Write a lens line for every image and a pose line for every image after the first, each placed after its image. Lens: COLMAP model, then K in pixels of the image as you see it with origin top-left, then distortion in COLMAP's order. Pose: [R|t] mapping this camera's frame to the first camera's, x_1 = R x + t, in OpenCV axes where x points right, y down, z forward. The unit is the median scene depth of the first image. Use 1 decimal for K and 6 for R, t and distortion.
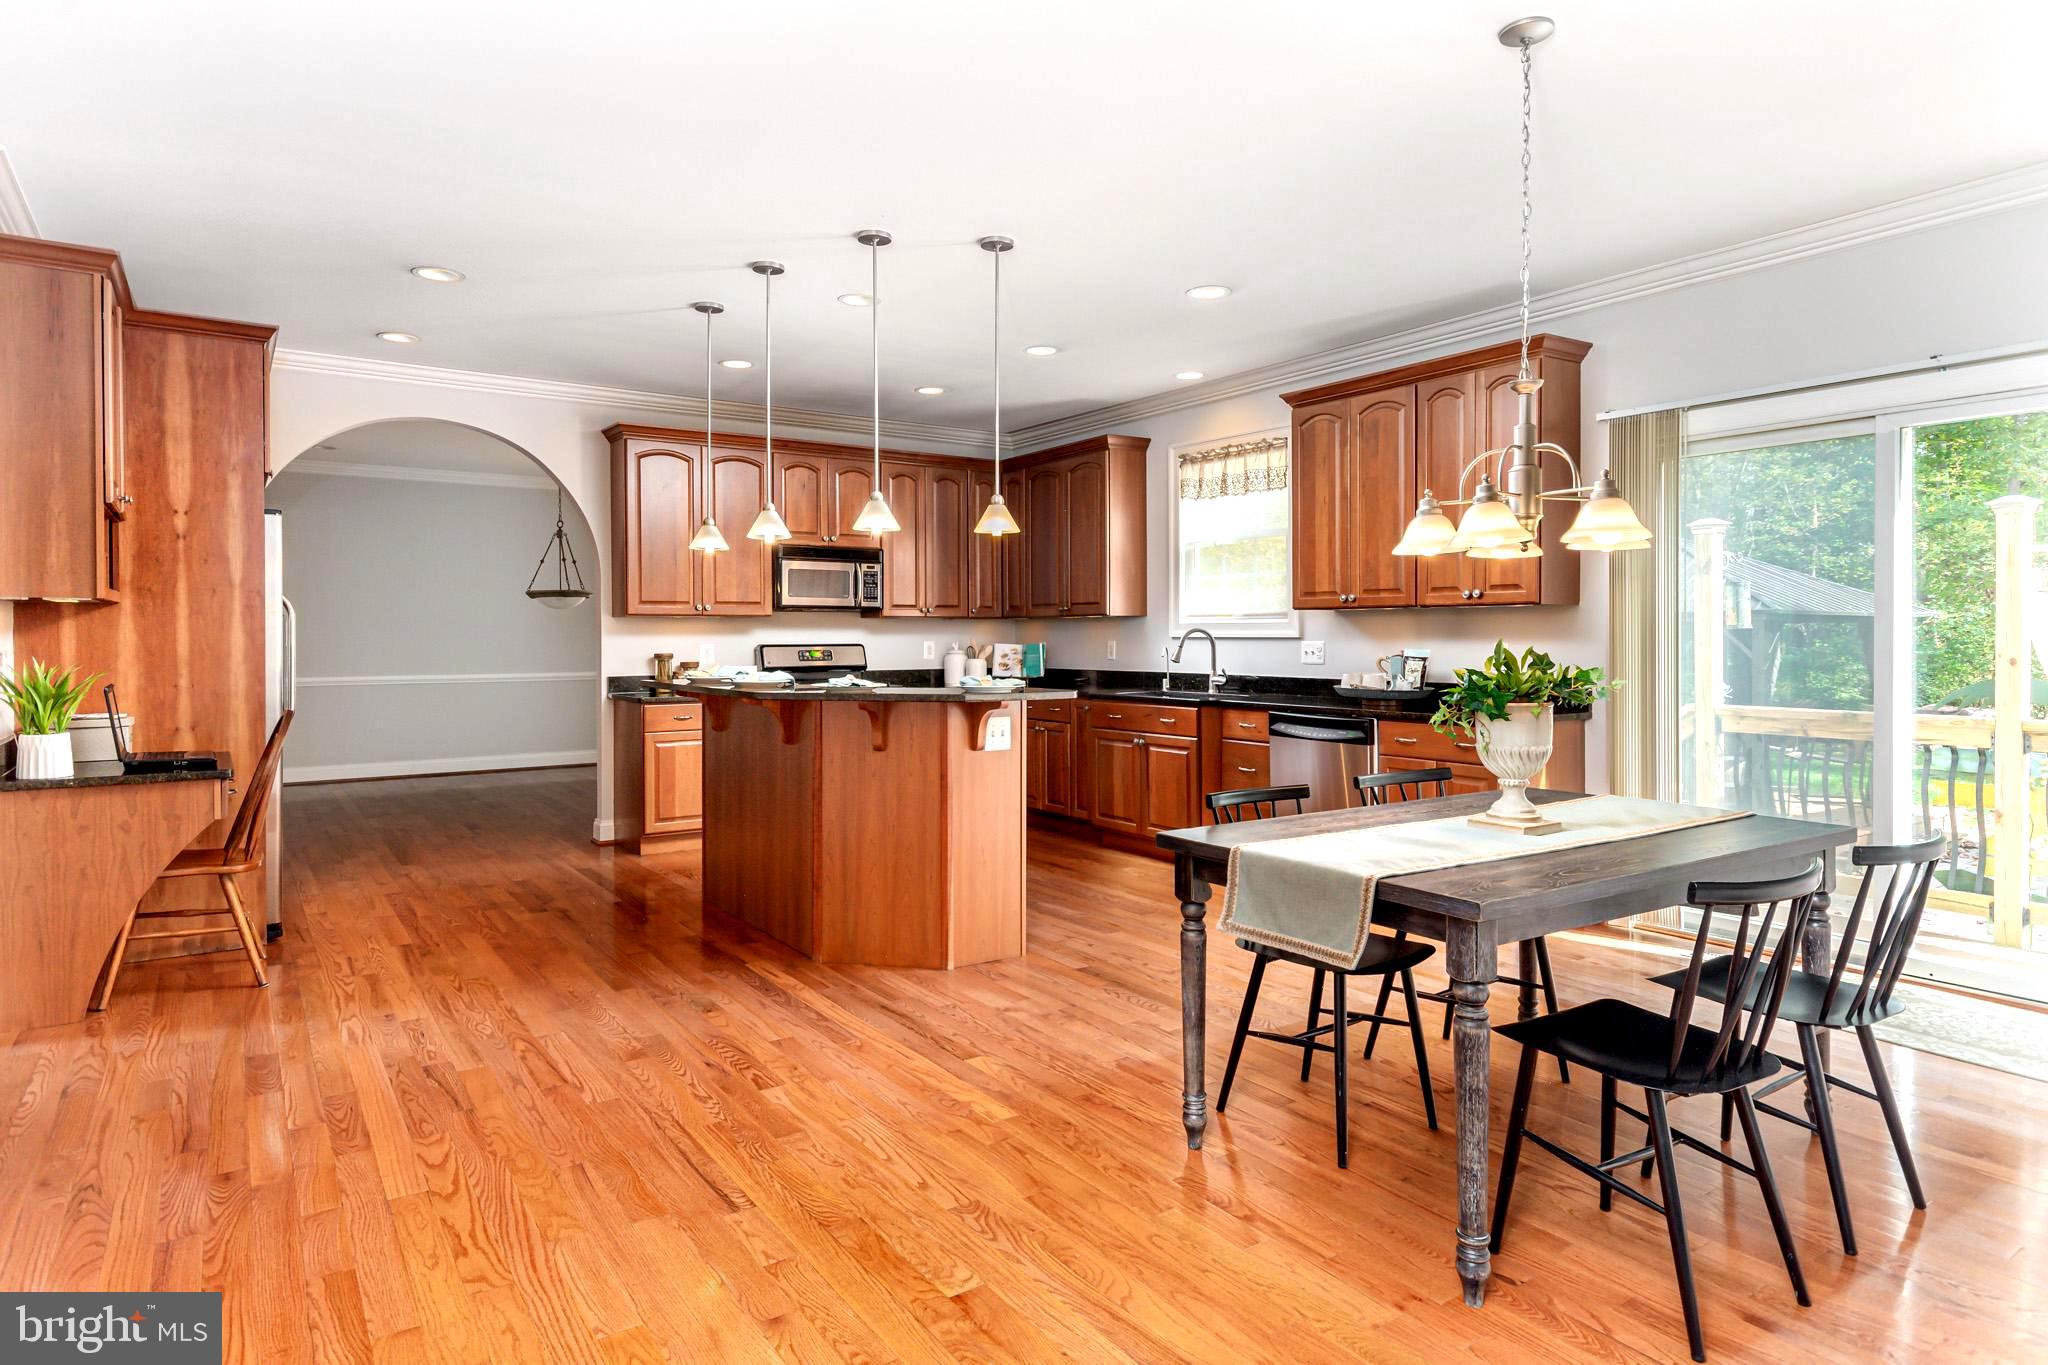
lens RADIAL K [[1140.1, 0, 1020.8], [0, 1140.1, 641.4], [0, 0, 1]] dist [-0.002492, -0.000018]
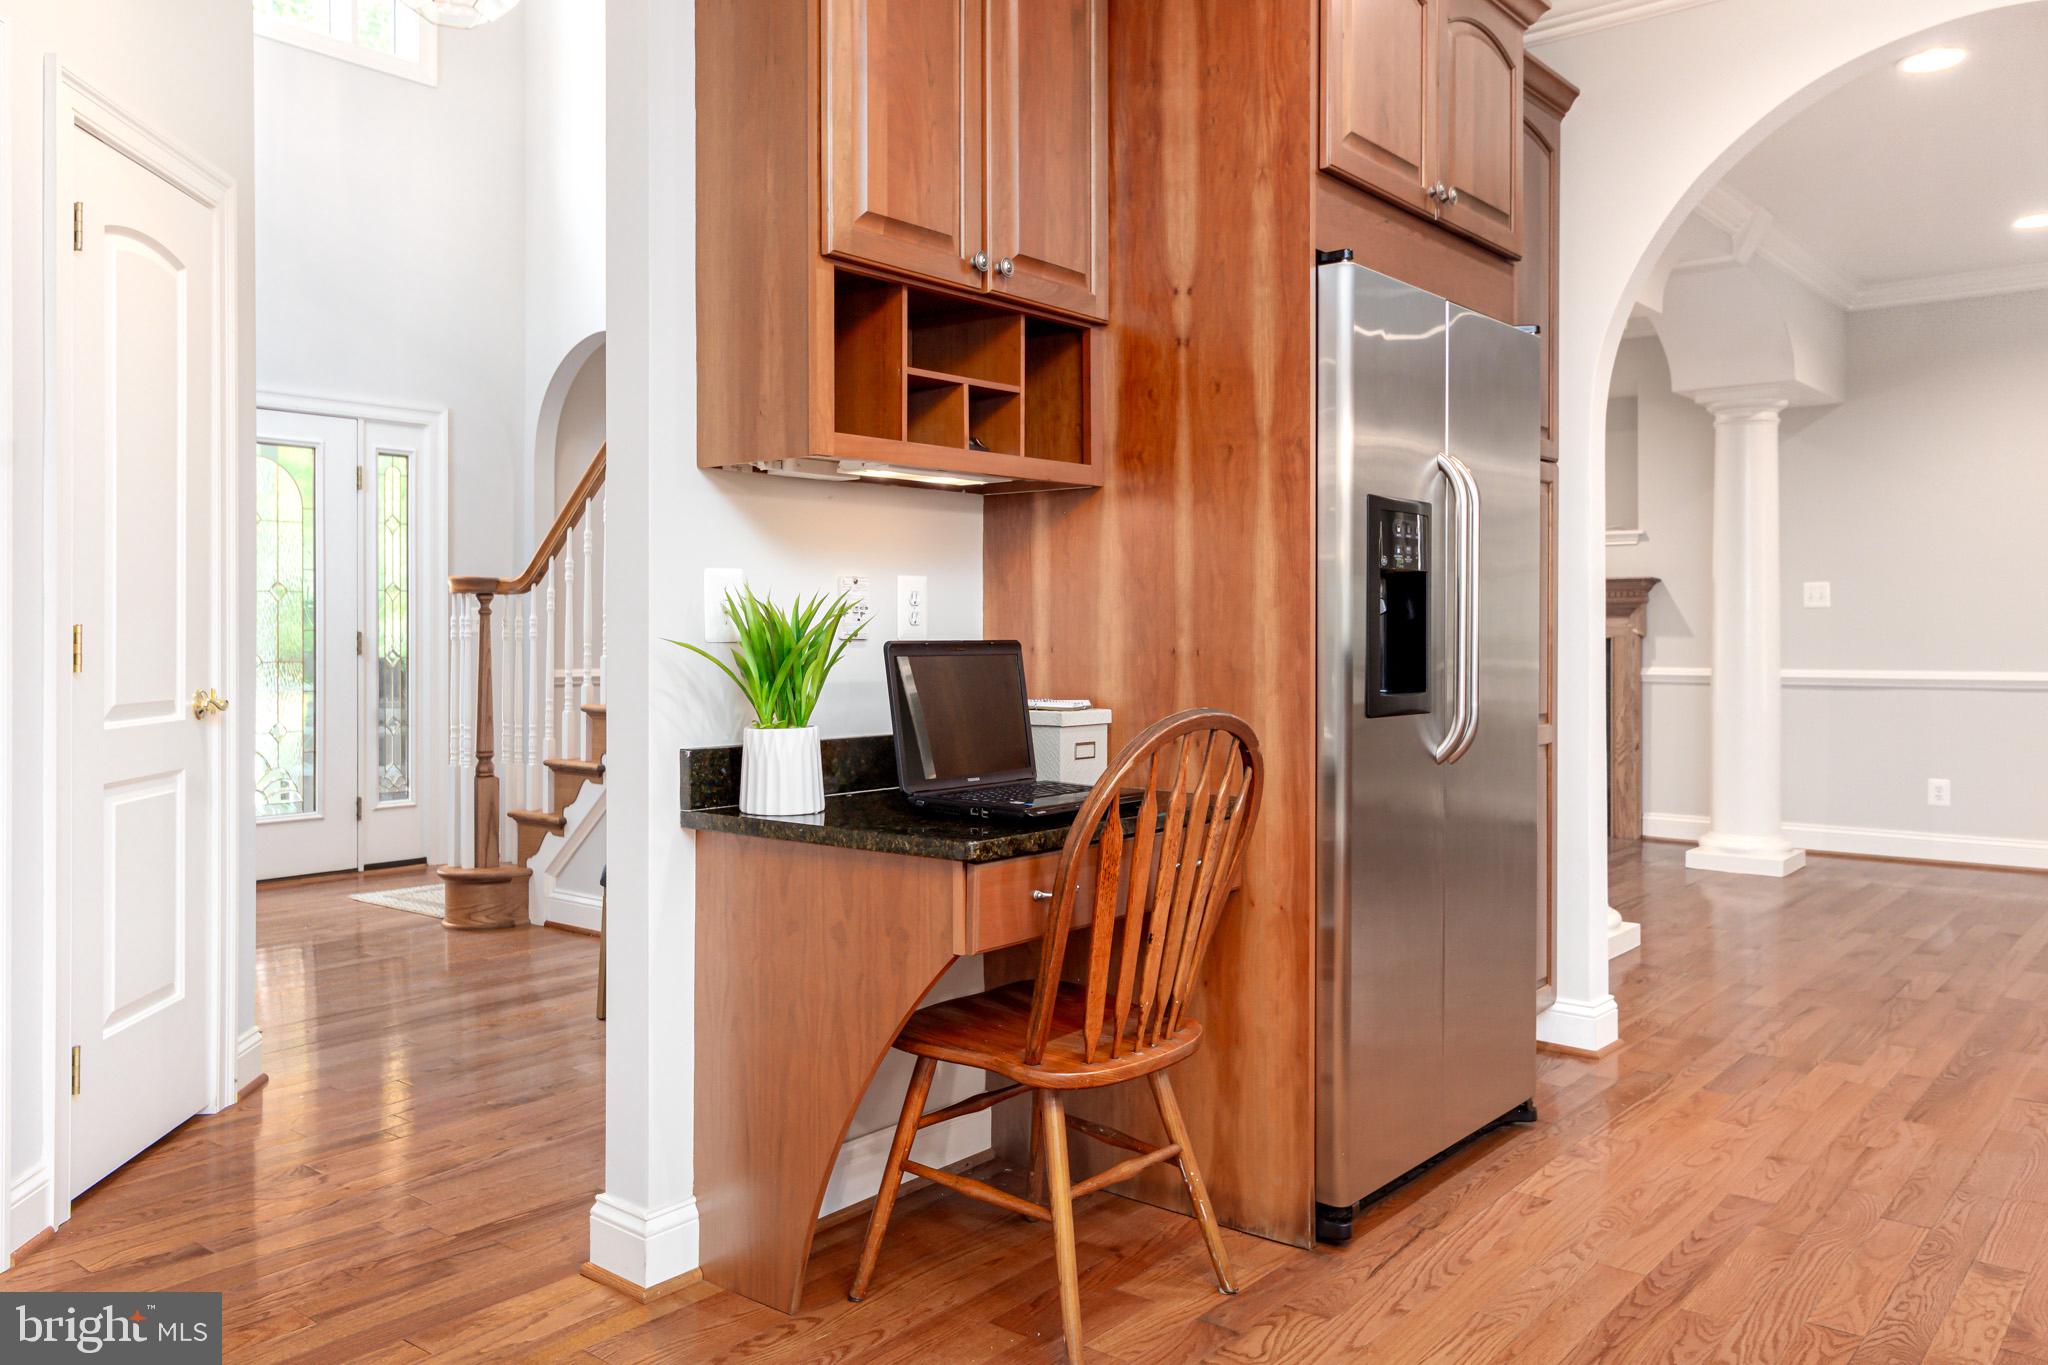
lens RADIAL K [[1576.9, 0, 1022.3], [0, 1576.9, 636.0], [0, 0, 1]] dist [0.001506, -0.000916]
pose [[0.276072, 0.004378, -0.961127, -0.099179], [-0.003295, 0.999988, 0.003608, 0.026102], [0.961131, 0.002171, 0.276084, 0.647800]]
